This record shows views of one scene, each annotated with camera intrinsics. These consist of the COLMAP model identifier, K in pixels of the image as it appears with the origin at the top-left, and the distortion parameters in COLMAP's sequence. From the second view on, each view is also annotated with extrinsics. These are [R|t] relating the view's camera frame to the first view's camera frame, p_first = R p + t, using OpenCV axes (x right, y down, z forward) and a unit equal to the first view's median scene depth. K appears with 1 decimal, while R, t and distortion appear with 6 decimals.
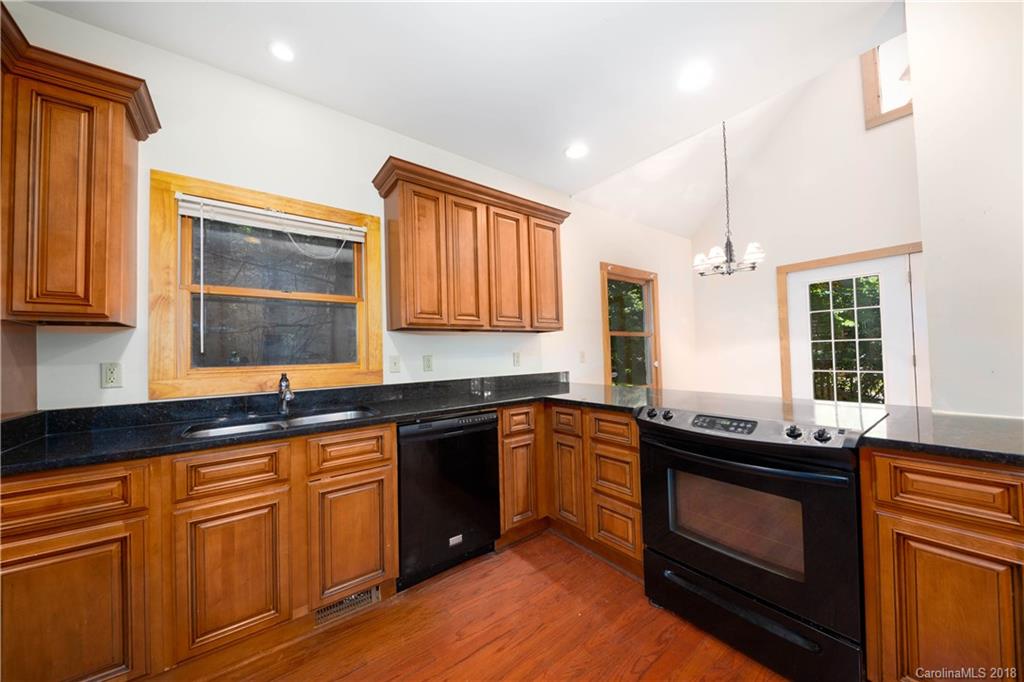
lens RADIAL K [[352.4, 0, 508.2], [0, 352.4, 345.0], [0, 0, 1]] dist [-0.000524, -0.000091]
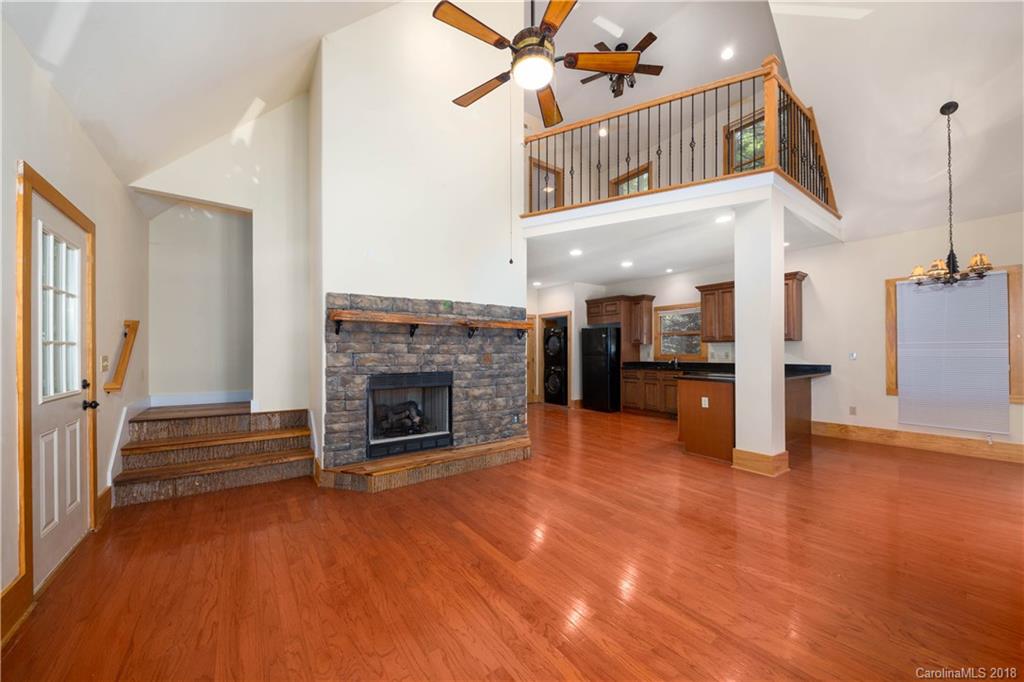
lens RADIAL K [[367.1, 0, 517.3], [0, 367.1, 347.1], [0, 0, 1]] dist [0.000799, 0.000034]
pose [[-0.003476, 0.009096, -0.999953, 2.765800], [0.025691, 0.999629, 0.009003, -0.080258], [0.999664, -0.025659, -0.003708, -0.522201]]
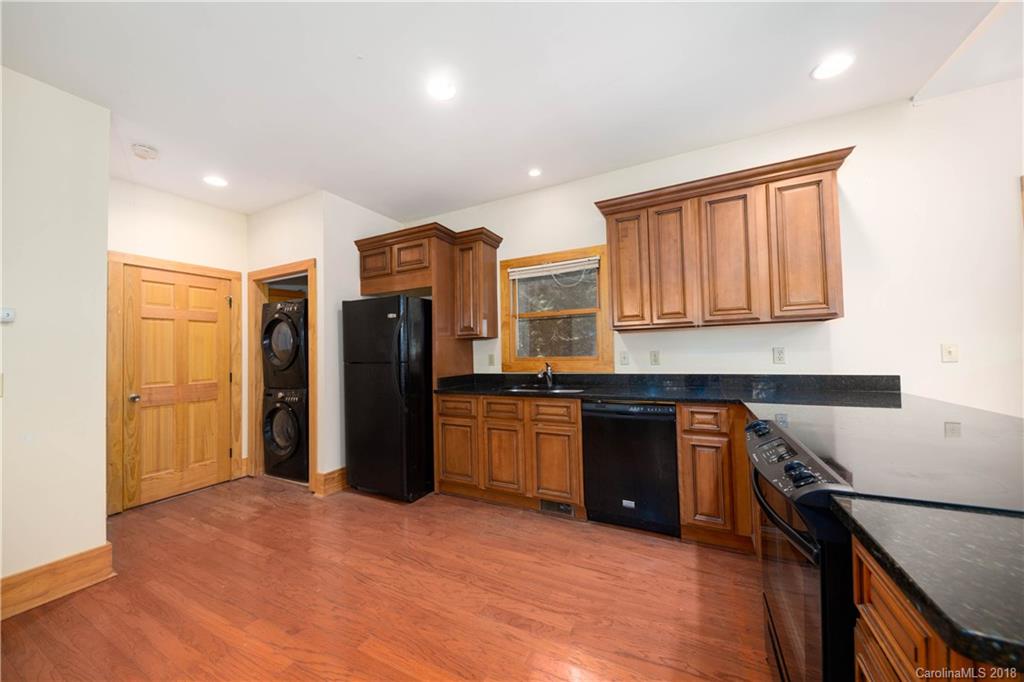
lens RADIAL K [[352.4, 0, 508.2], [0, 352.4, 345.0], [0, 0, 1]] dist [-0.000524, -0.000091]
pose [[0.436035, -0.005653, -0.899912, 0.692696], [0.033968, 0.999371, 0.010181, -0.020194], [0.899288, -0.035008, 0.435953, 0.101475]]
